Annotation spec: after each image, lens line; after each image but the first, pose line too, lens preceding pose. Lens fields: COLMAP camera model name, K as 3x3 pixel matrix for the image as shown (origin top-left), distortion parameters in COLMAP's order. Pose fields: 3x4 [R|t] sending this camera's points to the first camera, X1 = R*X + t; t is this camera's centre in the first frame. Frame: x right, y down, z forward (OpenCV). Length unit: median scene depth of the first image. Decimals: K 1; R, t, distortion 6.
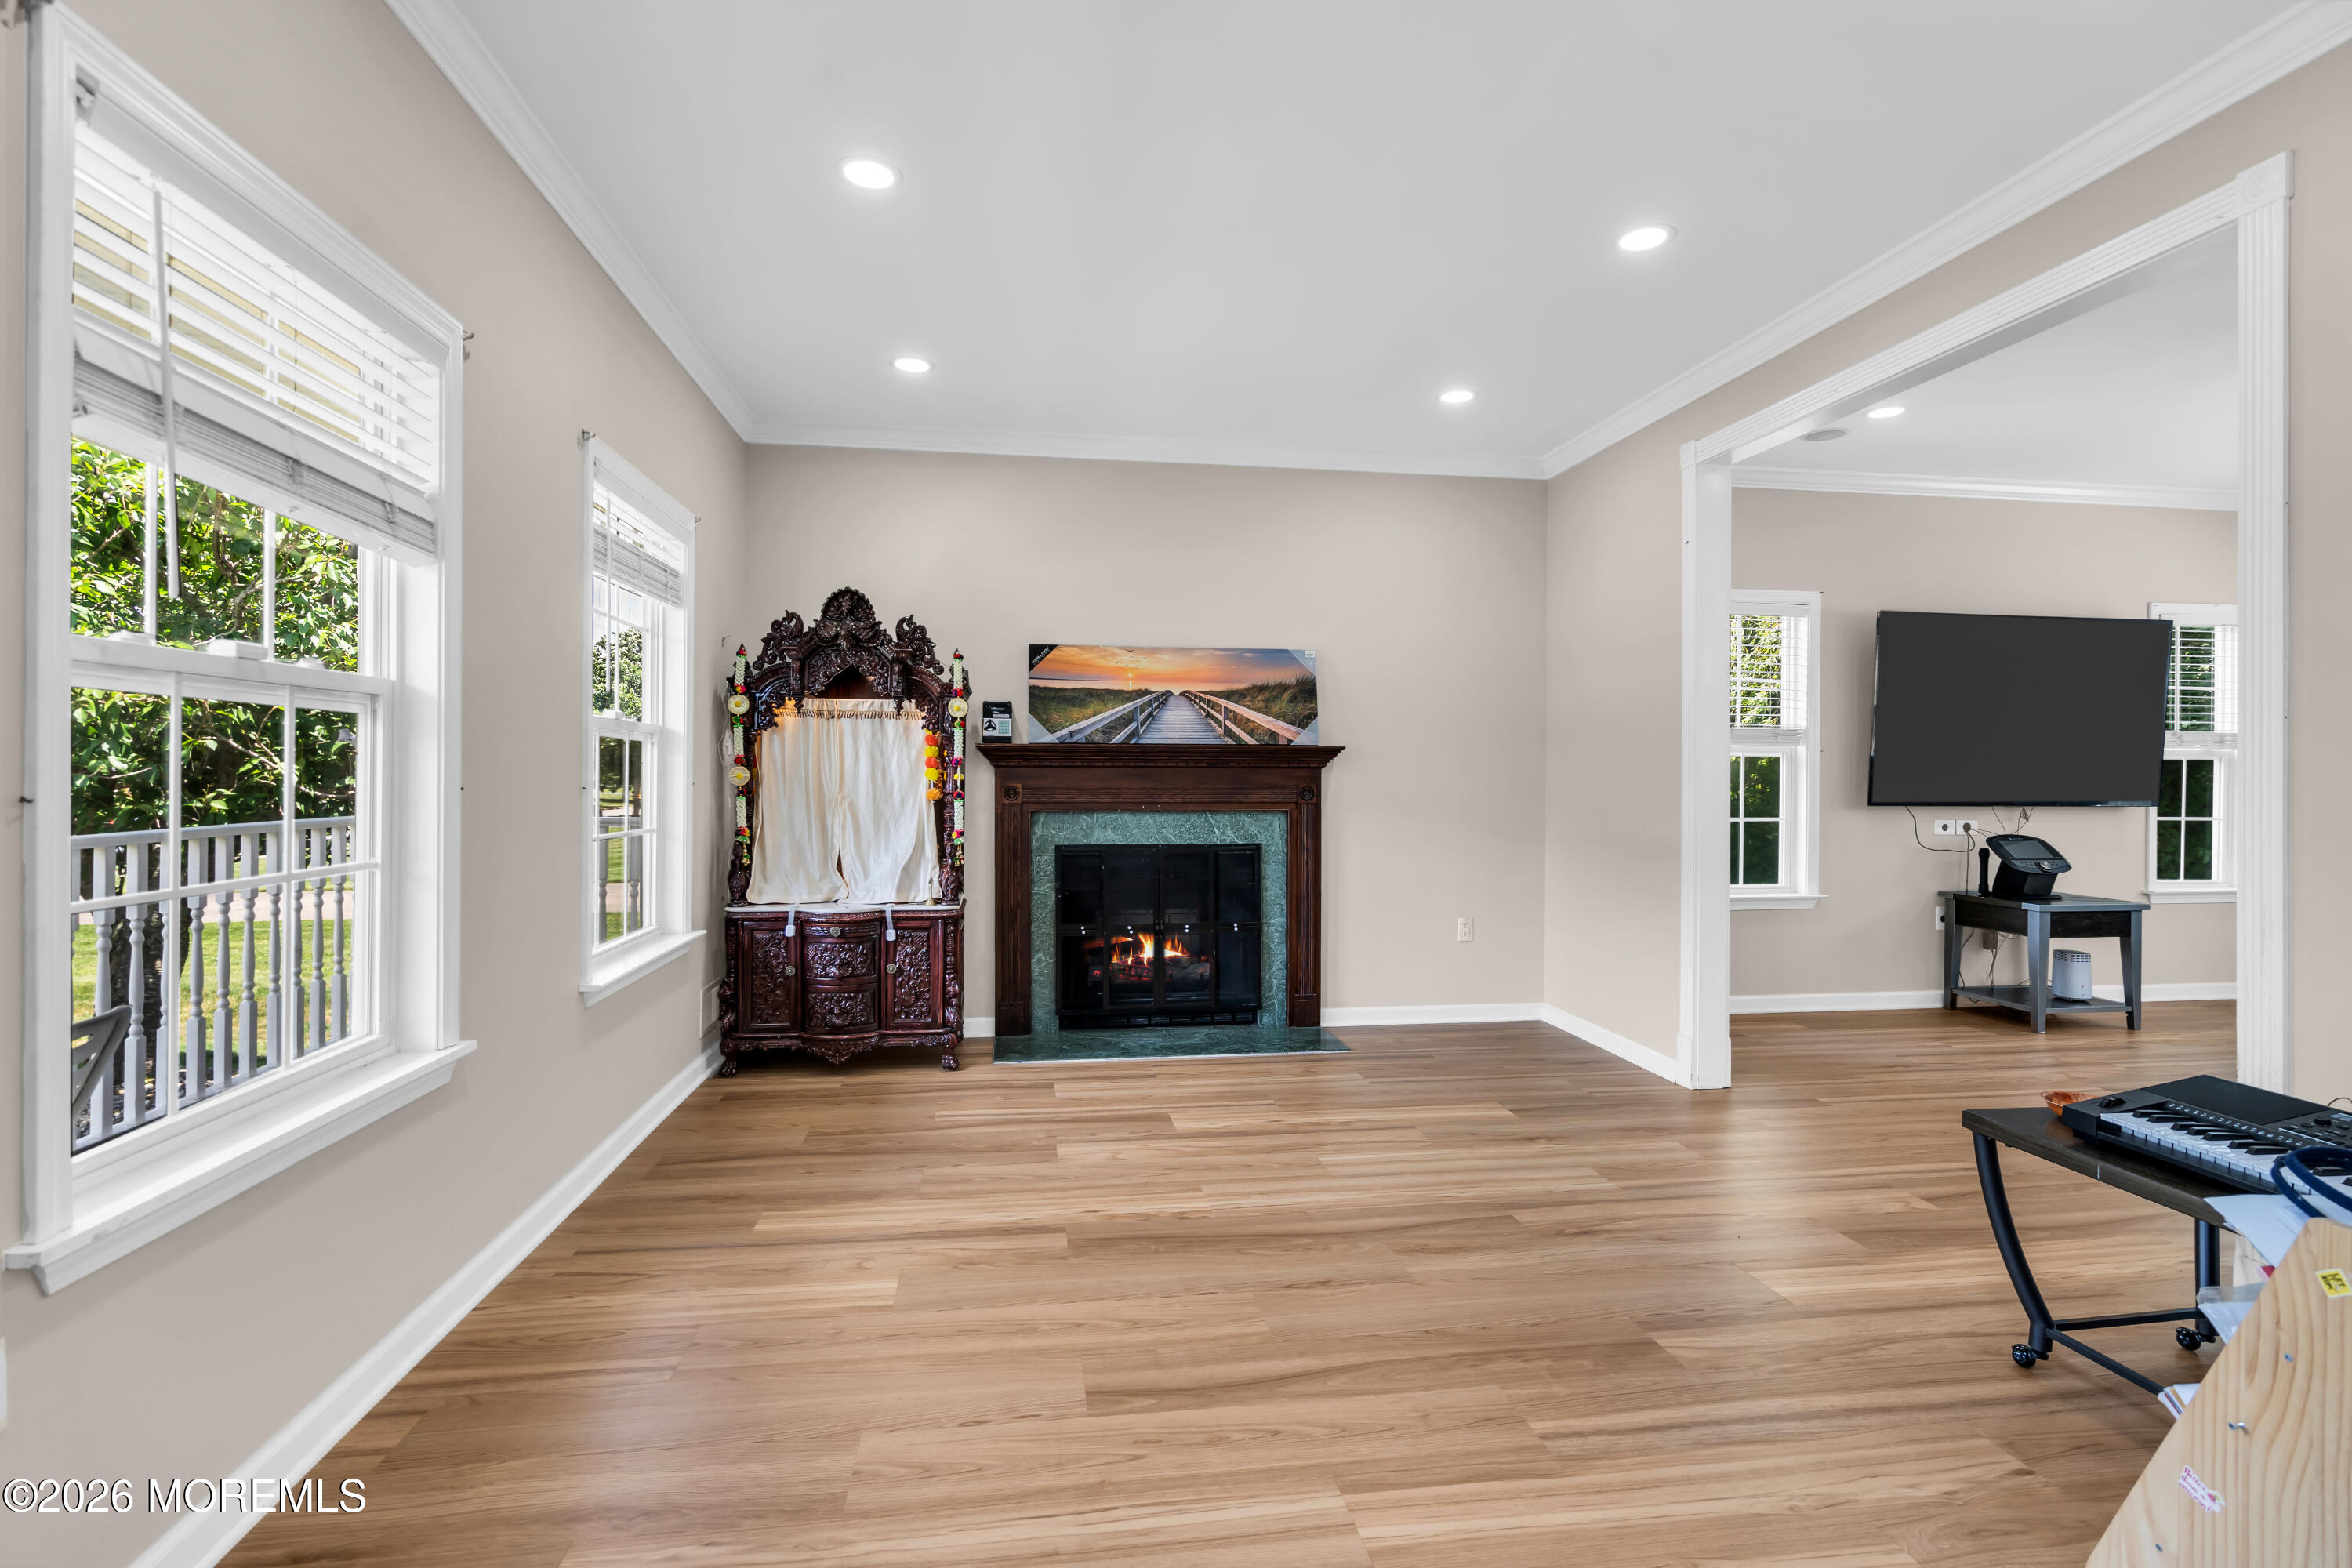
lens RADIAL K [[1073.4, 0, 1162.5], [0, 1073.4, 786.1], [0, 0, 1]] dist [-0.002959, 0.000314]
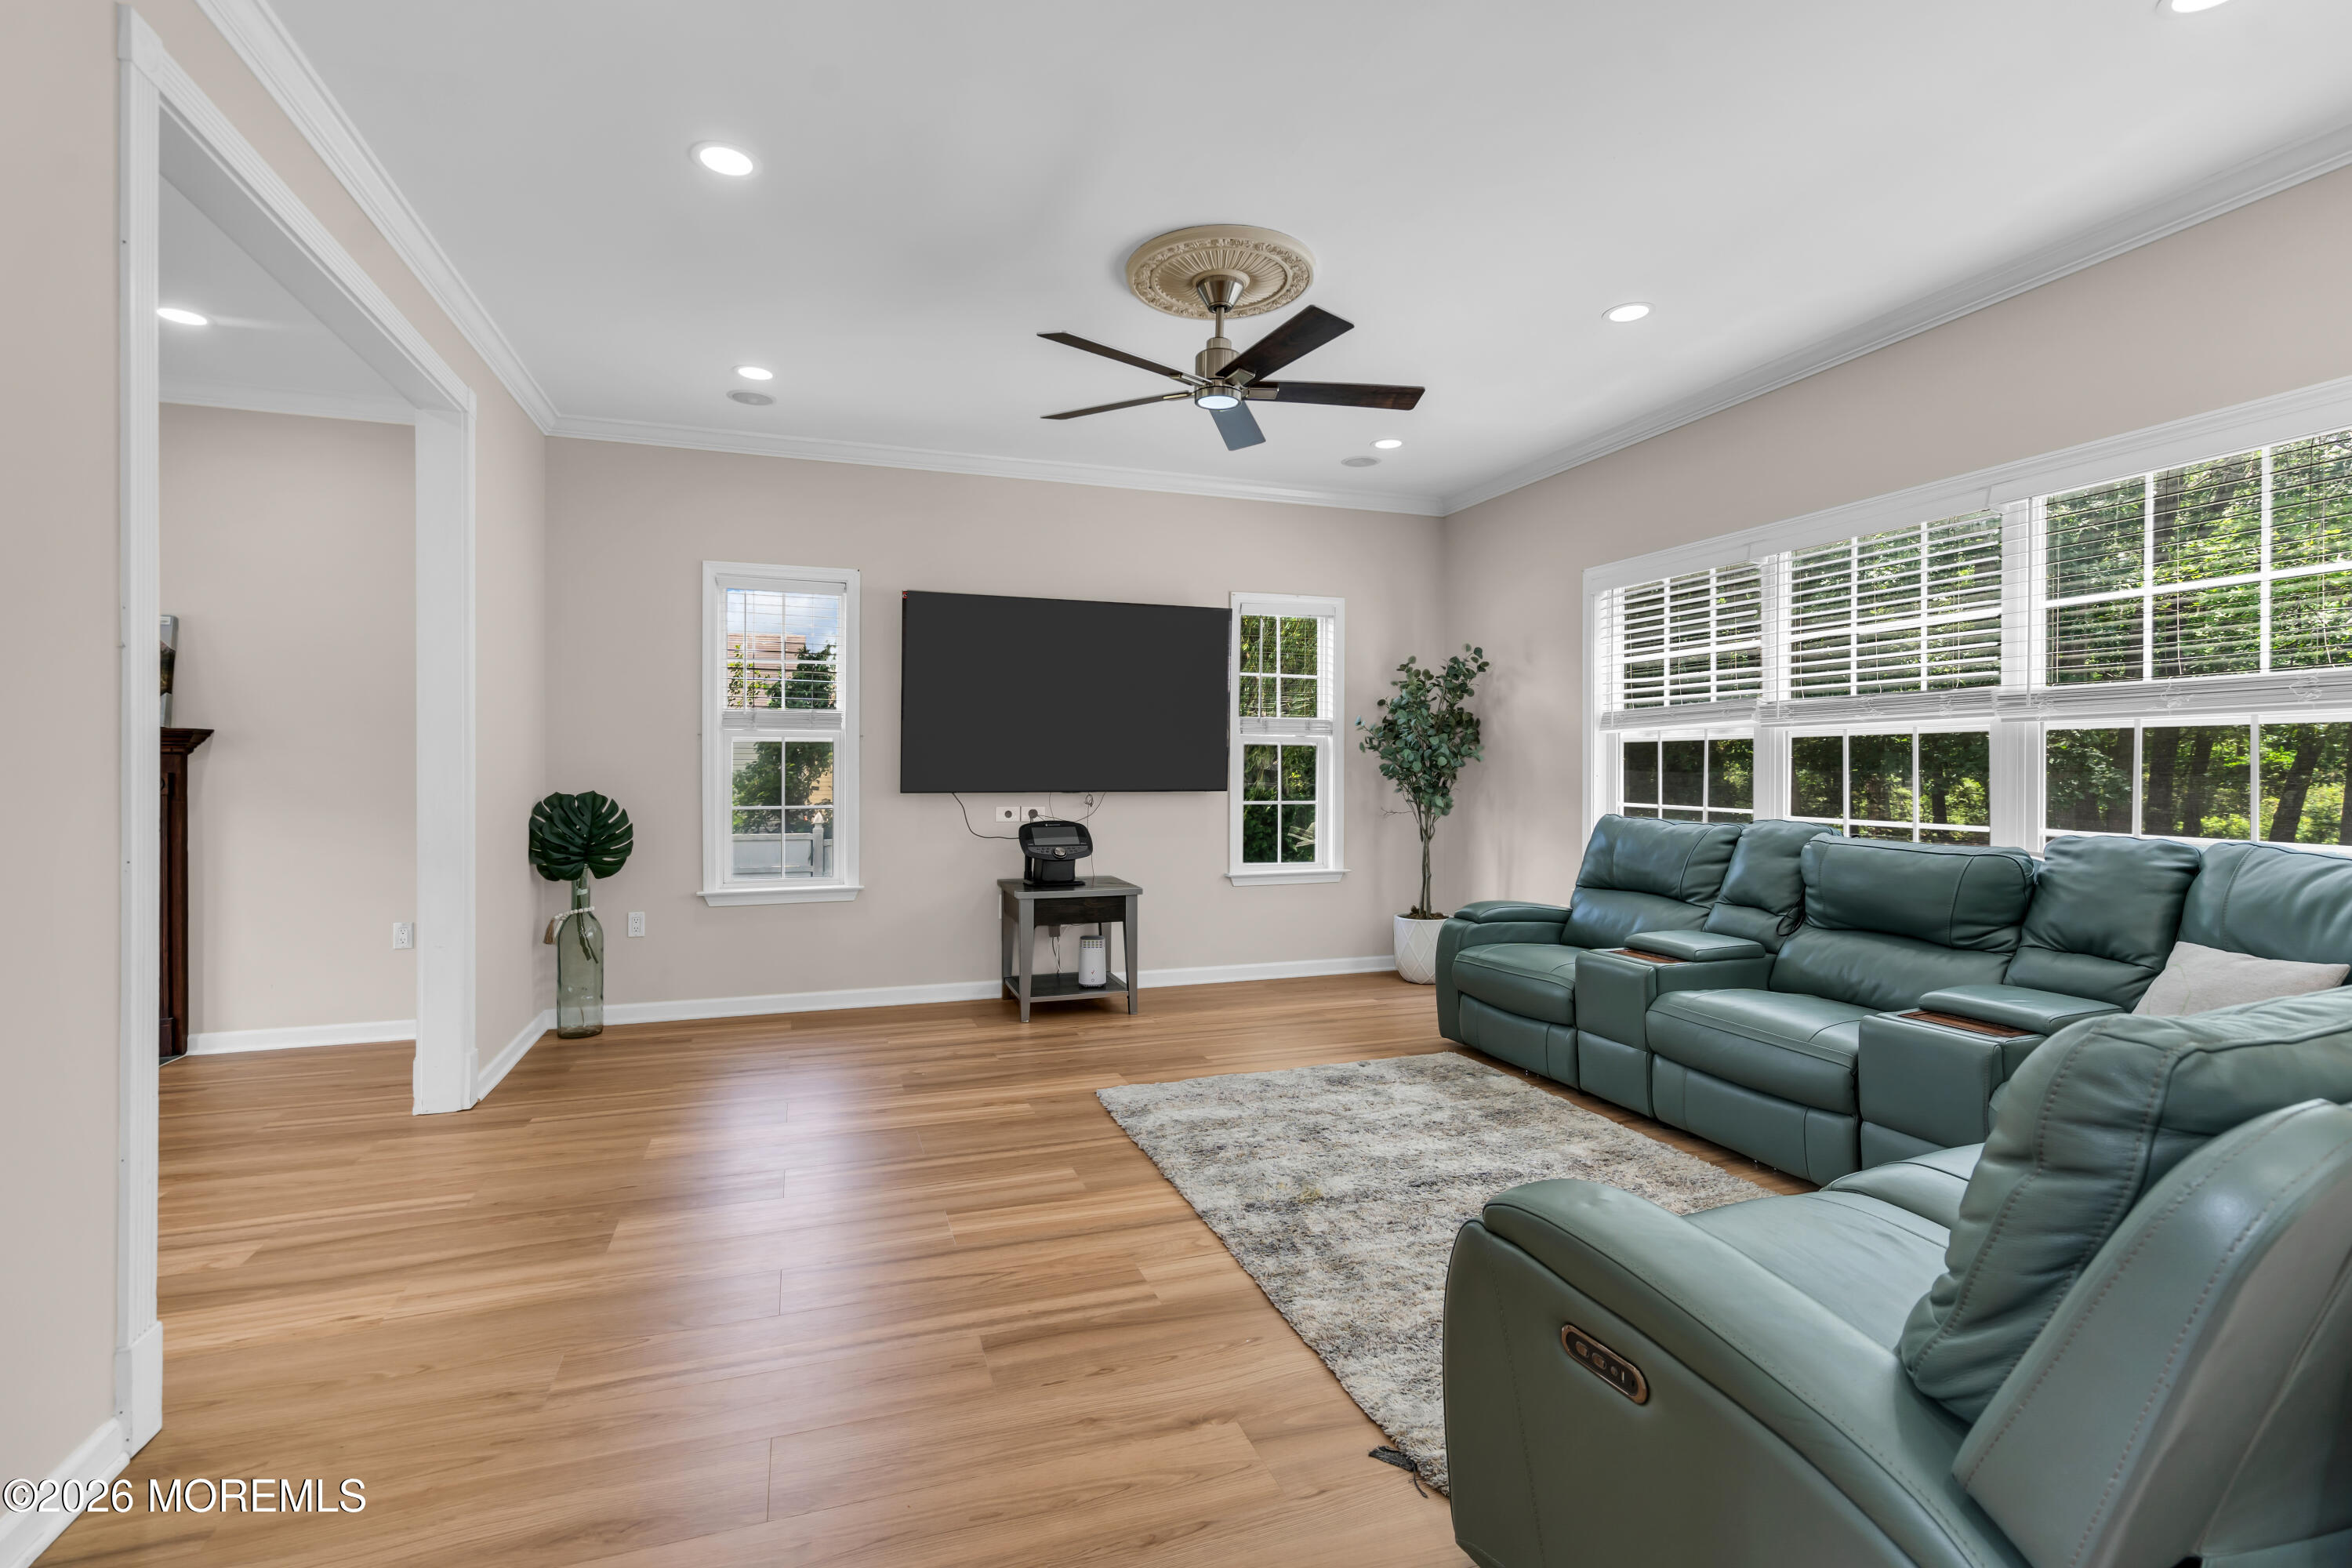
lens RADIAL K [[1073.4, 0, 1166.7], [0, 1073.4, 766.6], [0, 0, 1]] dist [-0.002959, 0.000314]
pose [[0.981469, -0.002873, 0.191597, 0.761348], [0.003705, 0.999985, -0.003985, -0.000802], [-0.191583, 0.004621, 0.981466, 0.005270]]
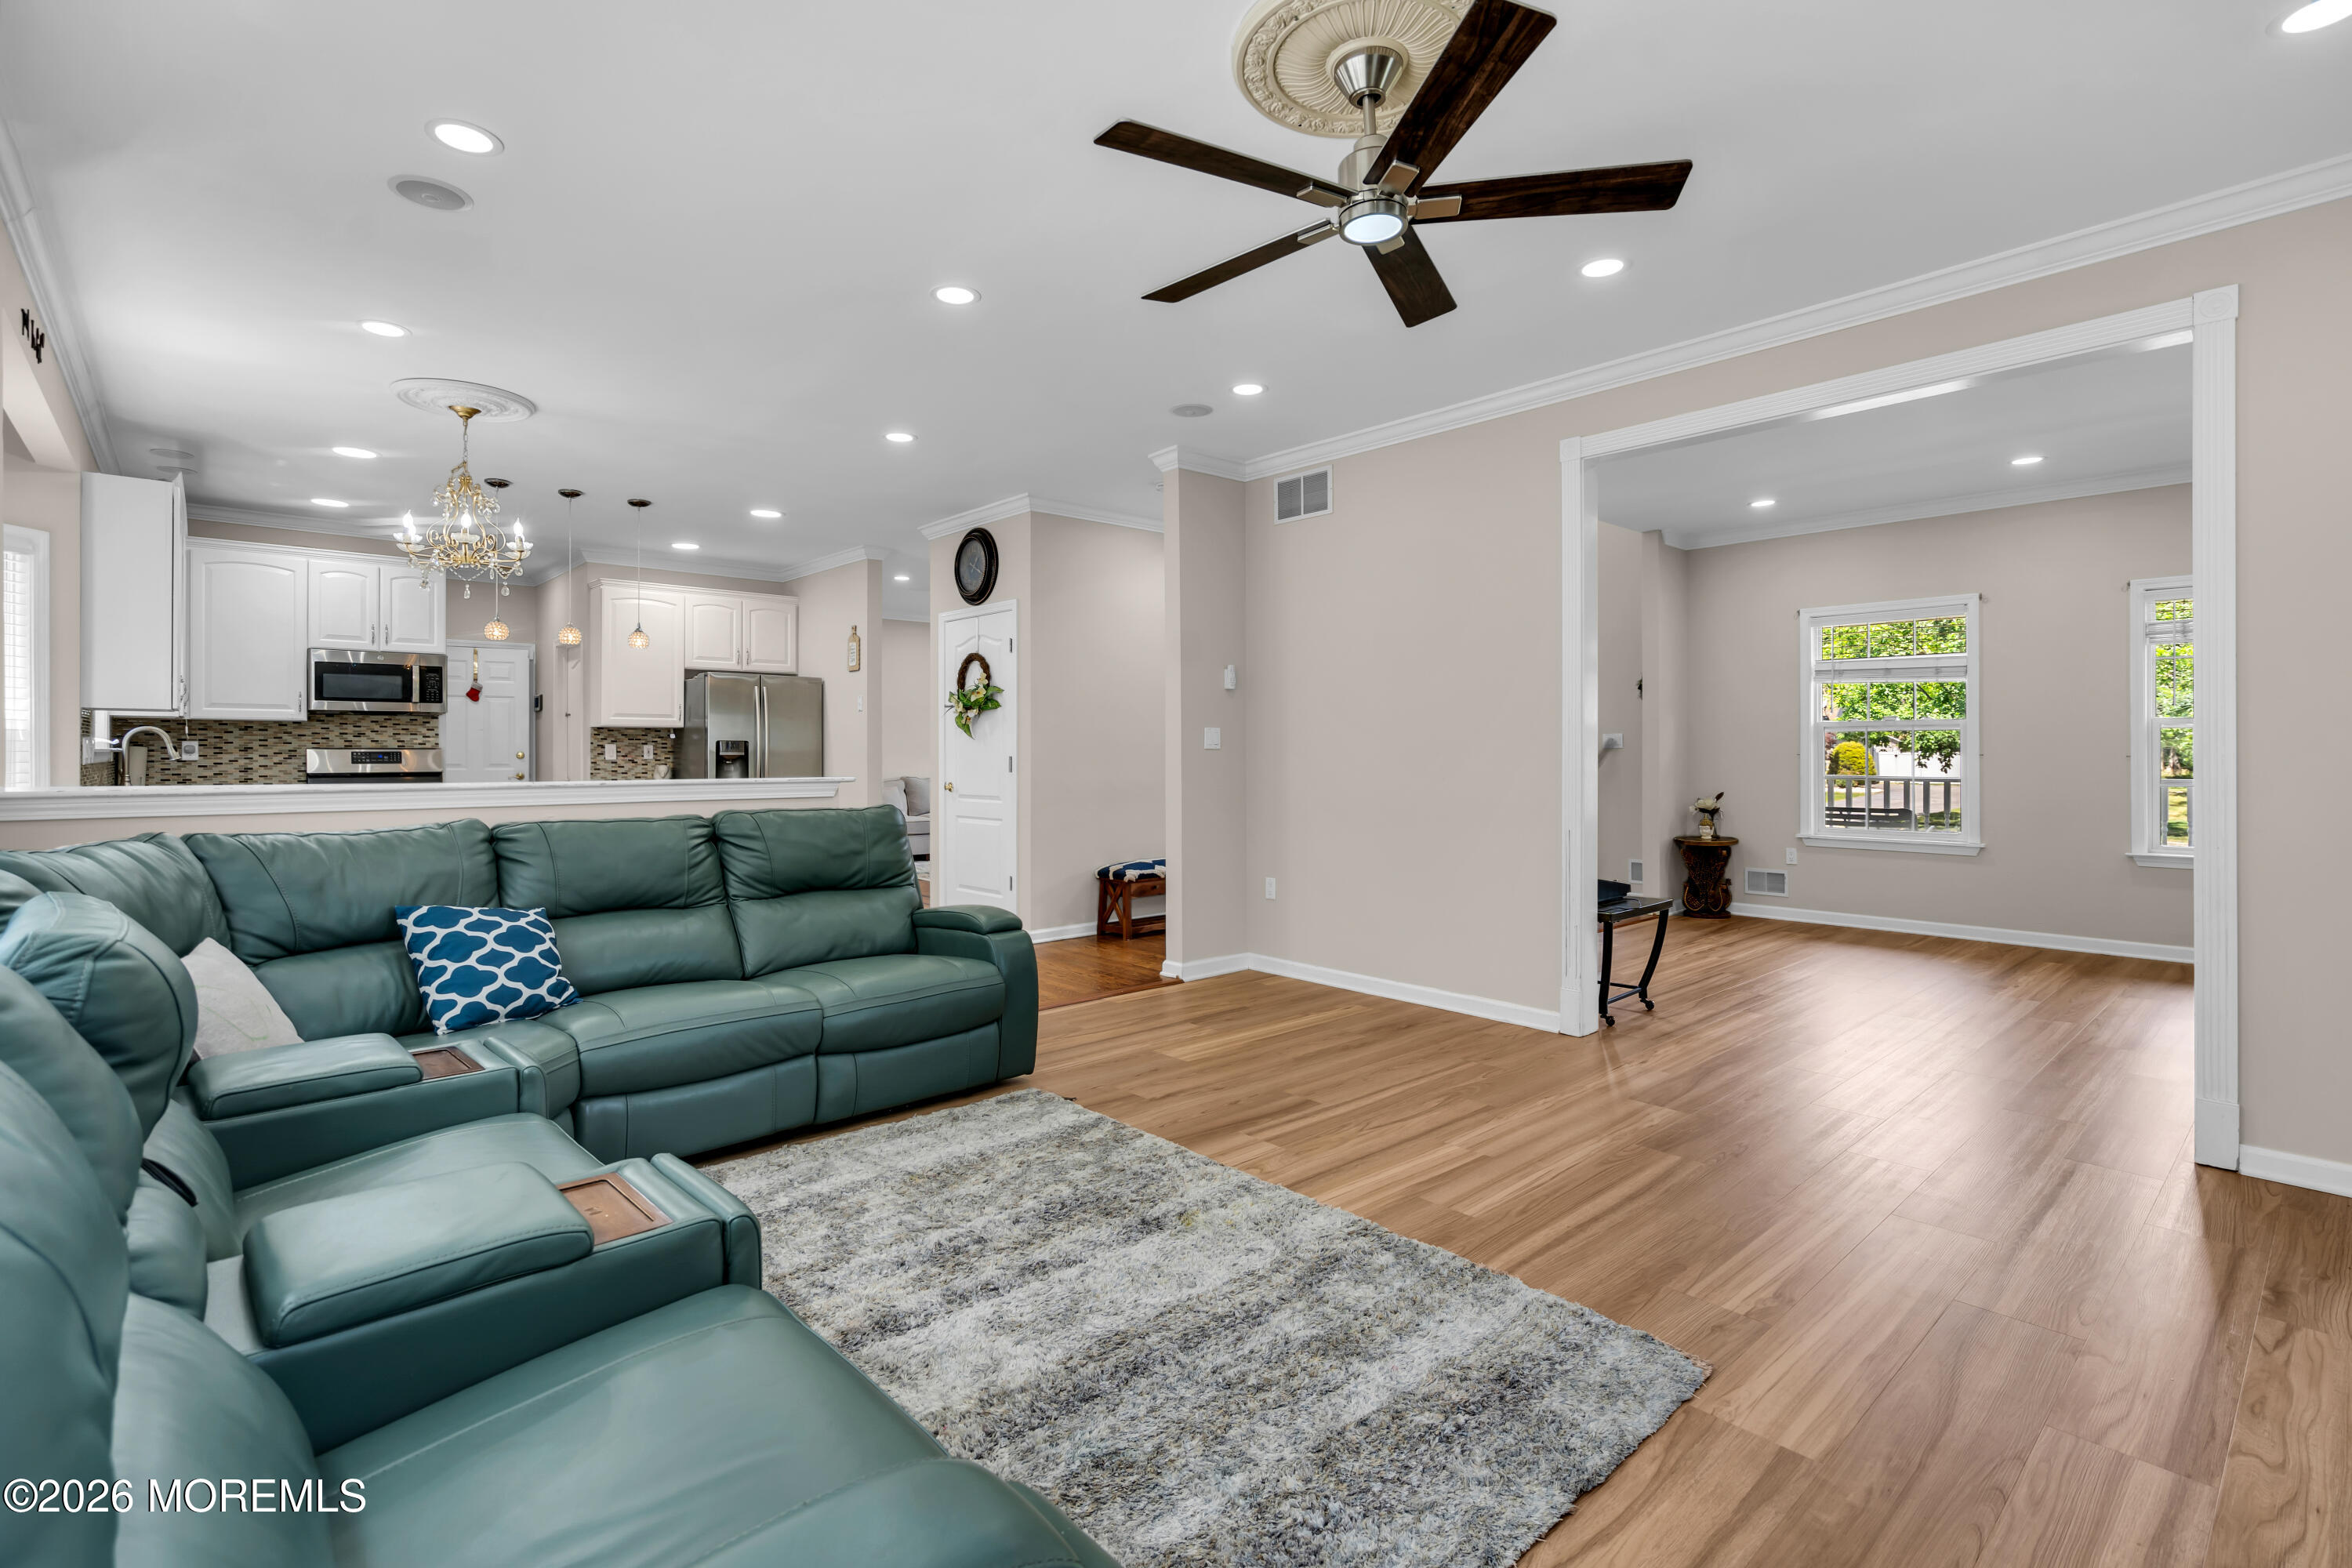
lens RADIAL K [[1073.4, 0, 1168.4], [0, 1073.4, 751.9], [0, 0, 1]] dist [-0.002959, 0.000314]
pose [[-0.830189, -0.002139, -0.557478, 1.256249], [-0.005556, 0.999975, 0.004436, -0.002751], [0.557455, 0.006780, -0.830180, 0.997831]]
